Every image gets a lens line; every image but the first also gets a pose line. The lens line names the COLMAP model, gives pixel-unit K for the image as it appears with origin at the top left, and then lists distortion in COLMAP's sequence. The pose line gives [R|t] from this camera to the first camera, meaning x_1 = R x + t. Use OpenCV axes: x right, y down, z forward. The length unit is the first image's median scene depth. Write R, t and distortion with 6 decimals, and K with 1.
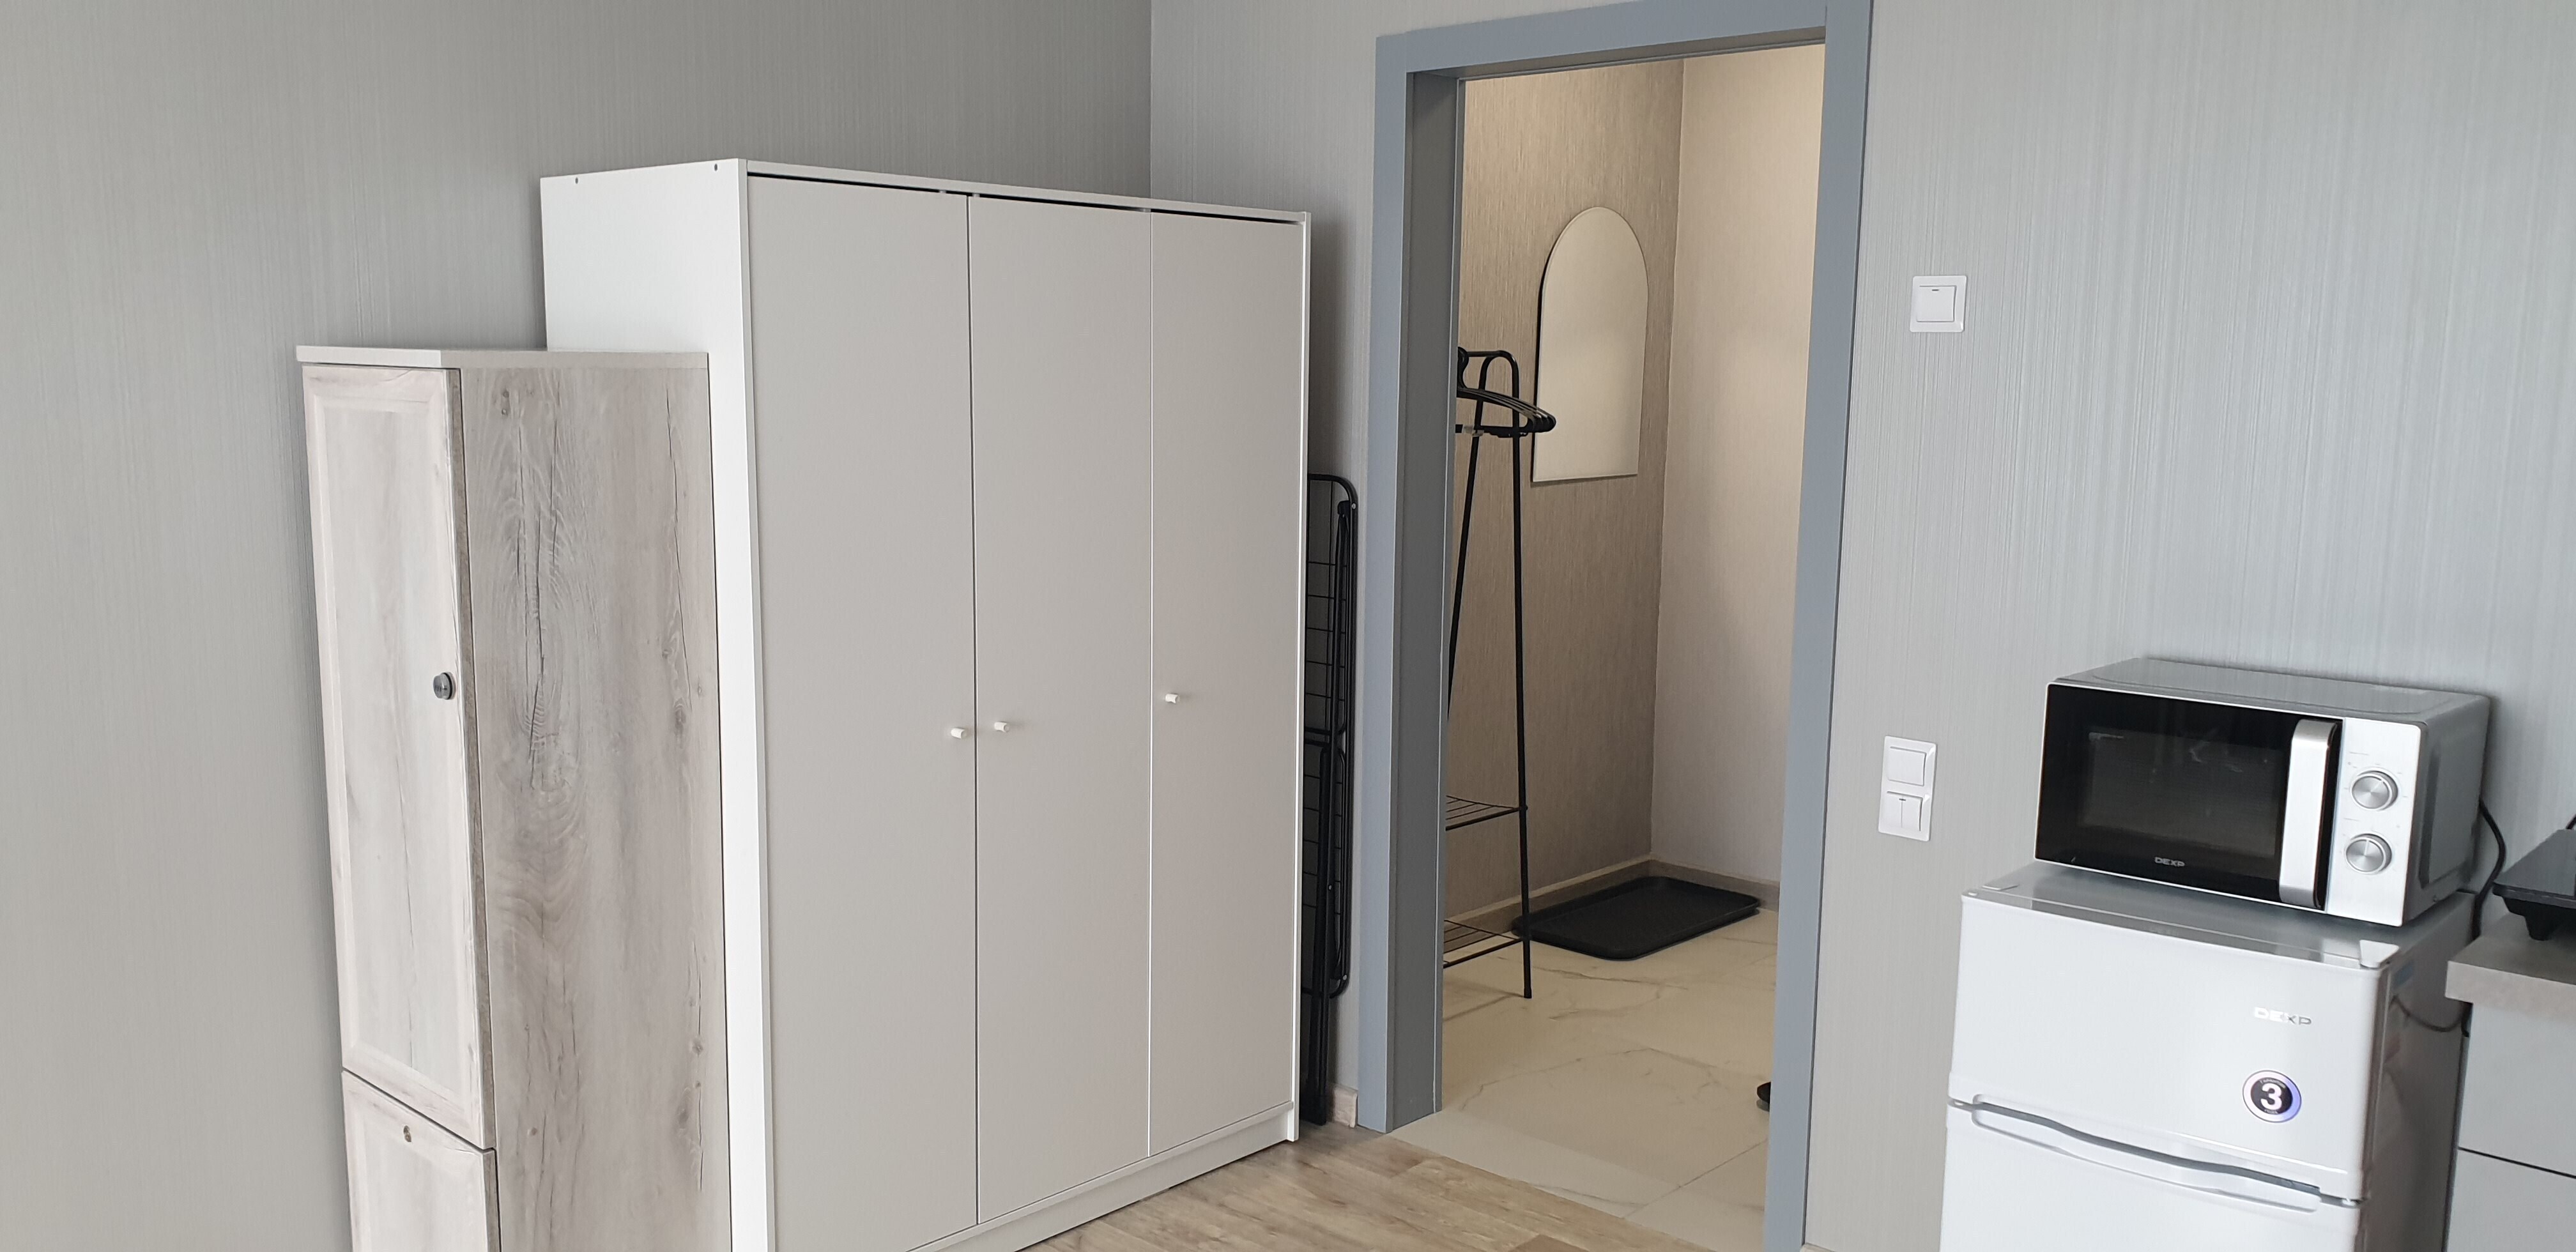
lens RADIAL K [[2015.0, 0, 1283.5], [0, 2015.0, 643.2], [0, 0, 1]] dist [0.052219, -0.005314]
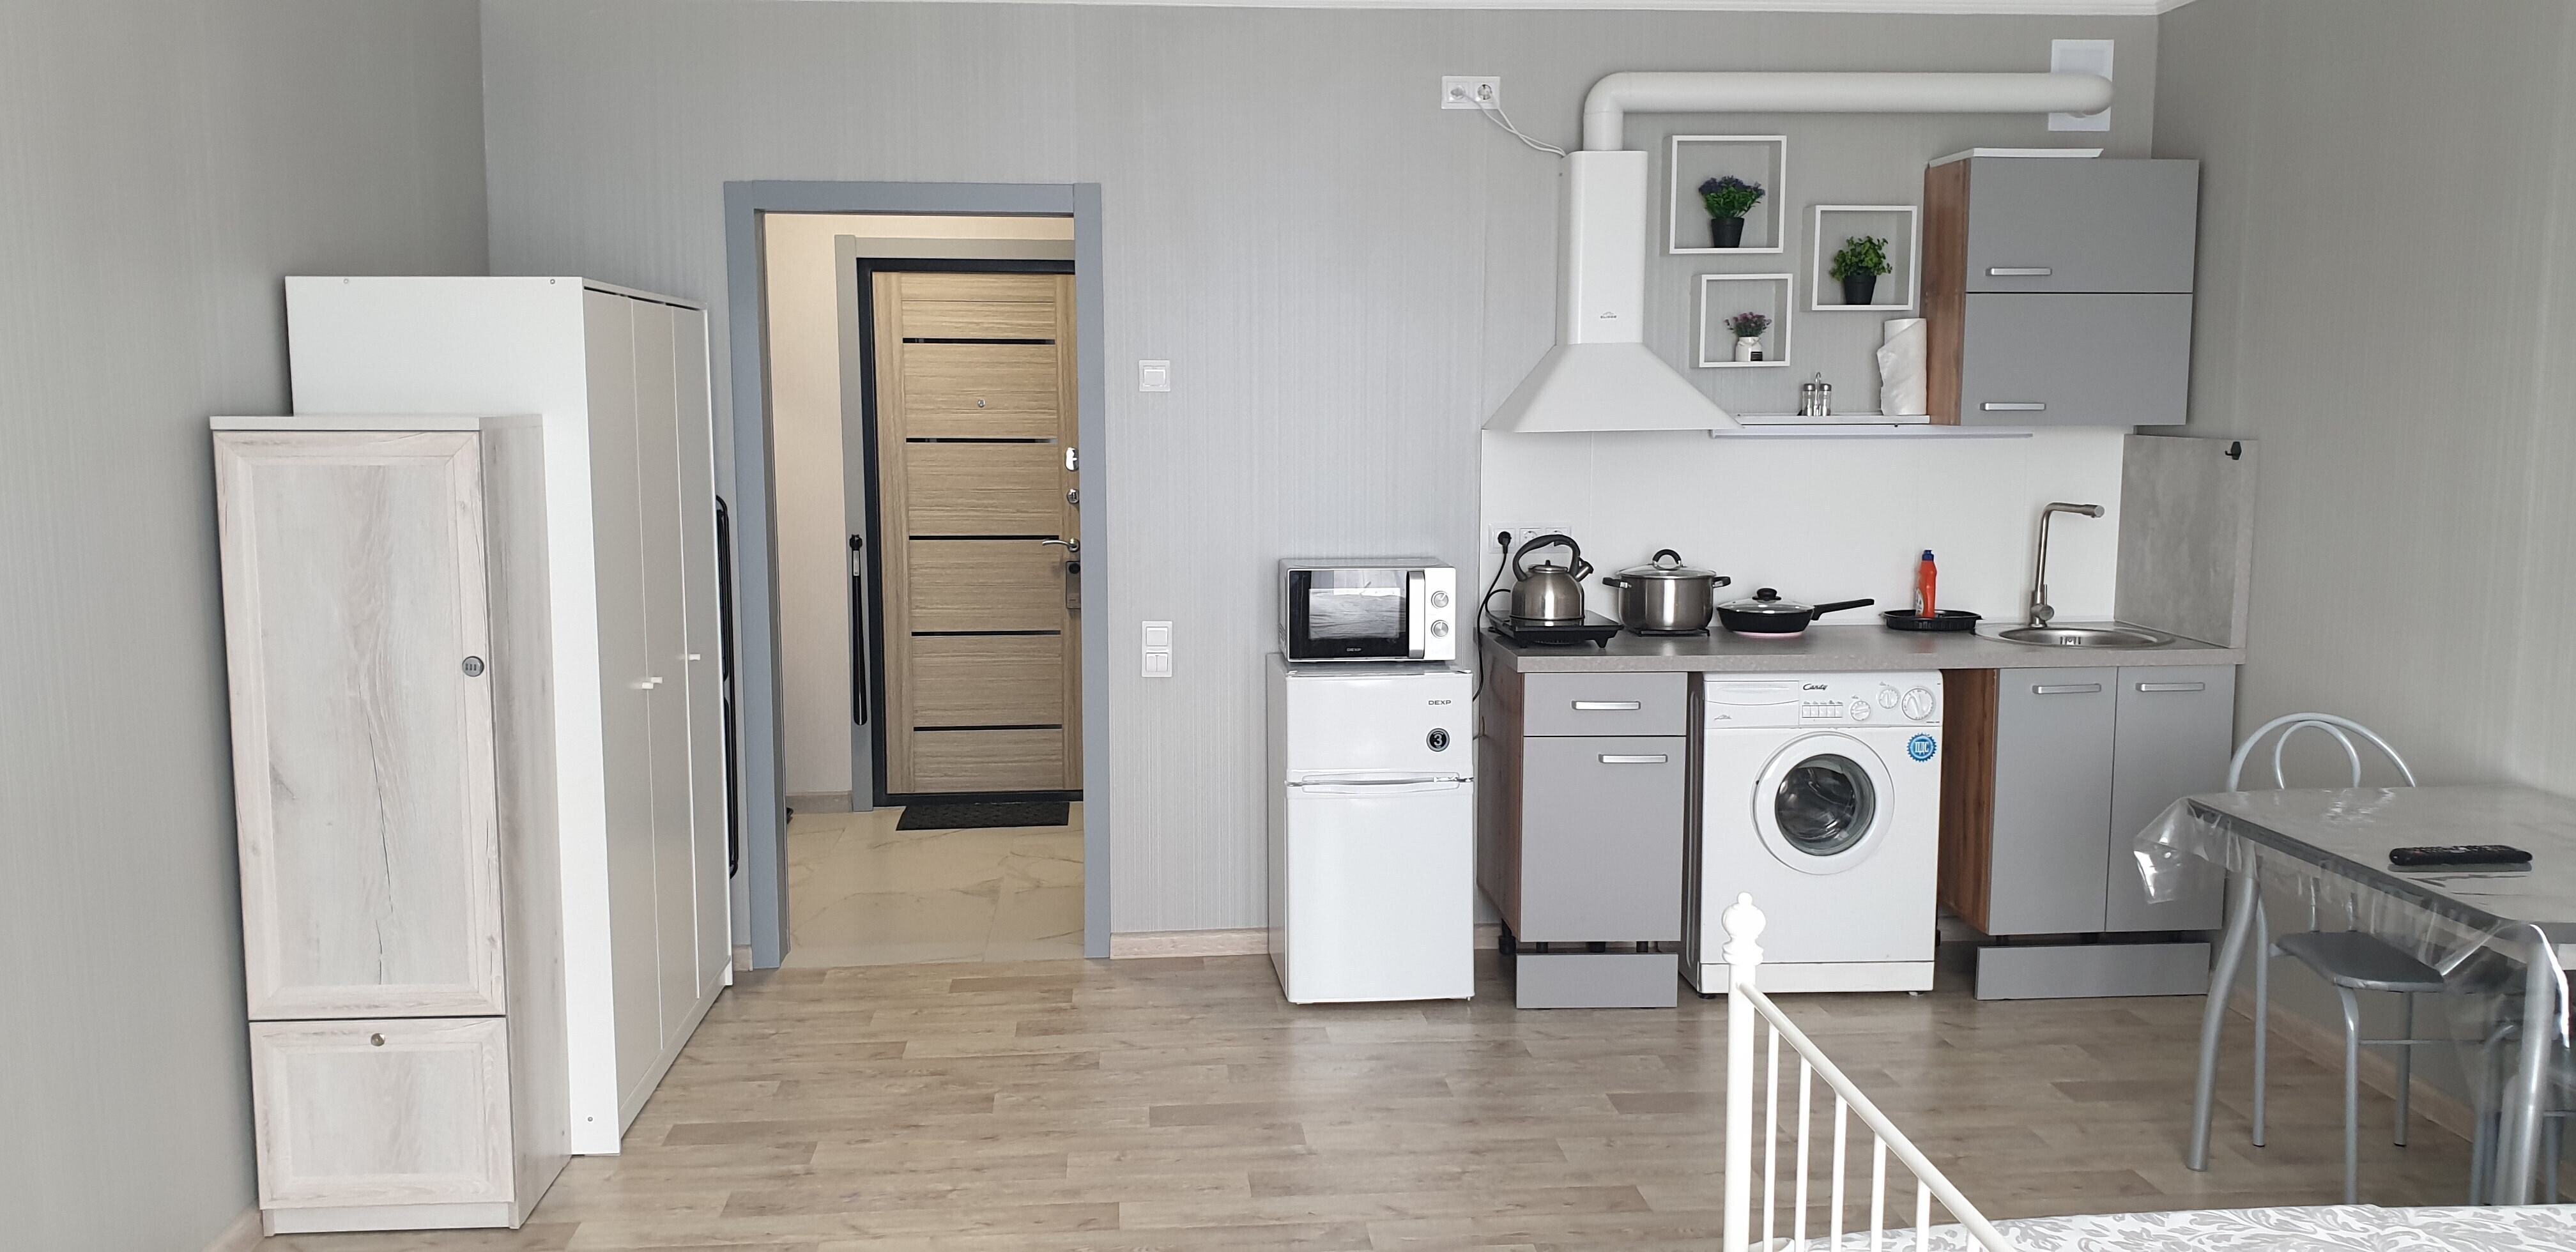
lens RADIAL K [[2015.0, 0, 1350.4], [0, 2015.0, 592.3], [0, 0, 1]] dist [0.052219, -0.005314]
pose [[0.651896, -0.085093, 0.753519, -0.777280], [0.114243, 0.993363, 0.013342, 0.015789], [-0.749654, 0.077387, 0.657291, -0.238878]]
